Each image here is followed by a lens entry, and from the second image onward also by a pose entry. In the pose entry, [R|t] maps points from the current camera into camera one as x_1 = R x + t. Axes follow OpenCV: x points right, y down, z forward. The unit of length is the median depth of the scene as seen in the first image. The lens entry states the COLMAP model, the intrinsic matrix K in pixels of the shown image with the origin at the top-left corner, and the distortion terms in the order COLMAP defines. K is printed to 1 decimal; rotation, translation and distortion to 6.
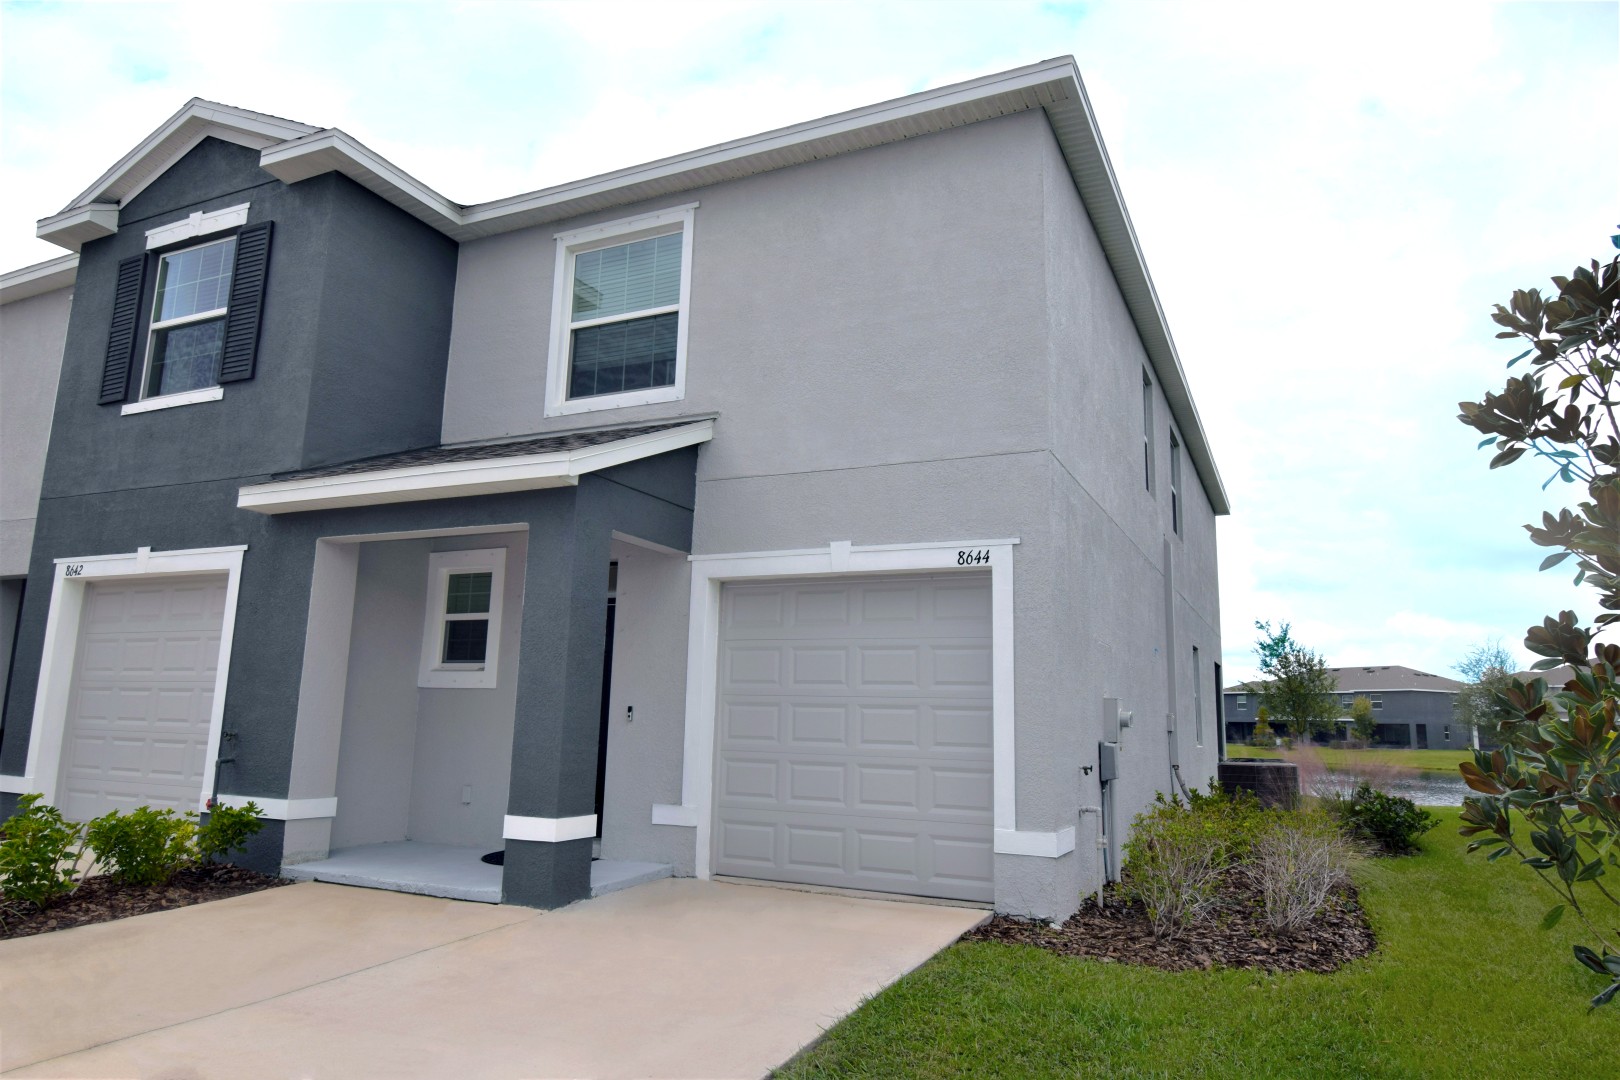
lens RADIAL K [[1018.1, 0, 812.3], [0, 1018.1, 538.9], [0, 0, 1]] dist [0.009758, -0.005583]
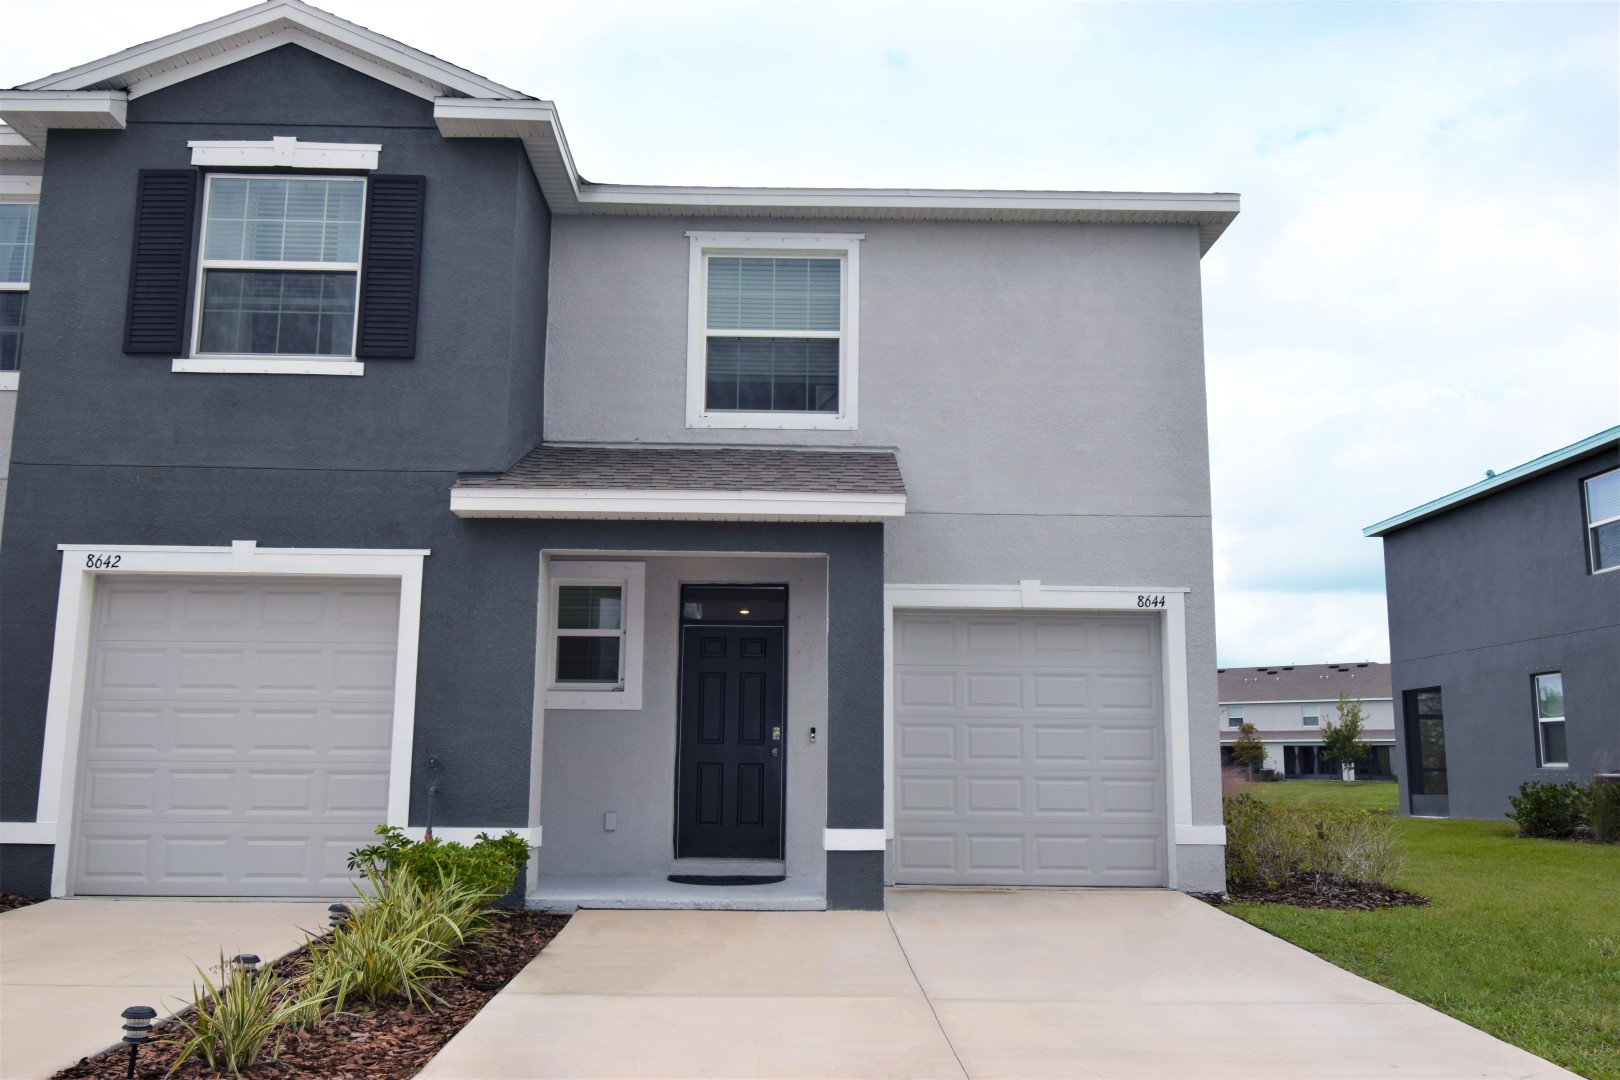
lens RADIAL K [[1310.8, 0, 811.2], [0, 1310.8, 540.7], [0, 0, 1]] dist [0.001243, 0.020048]
pose [[0.897341, 0.056521, 0.437704, -0.717556], [-0.065887, 0.997808, 0.006229, -0.029393], [-0.436392, -0.034428, 0.899098, -0.167372]]
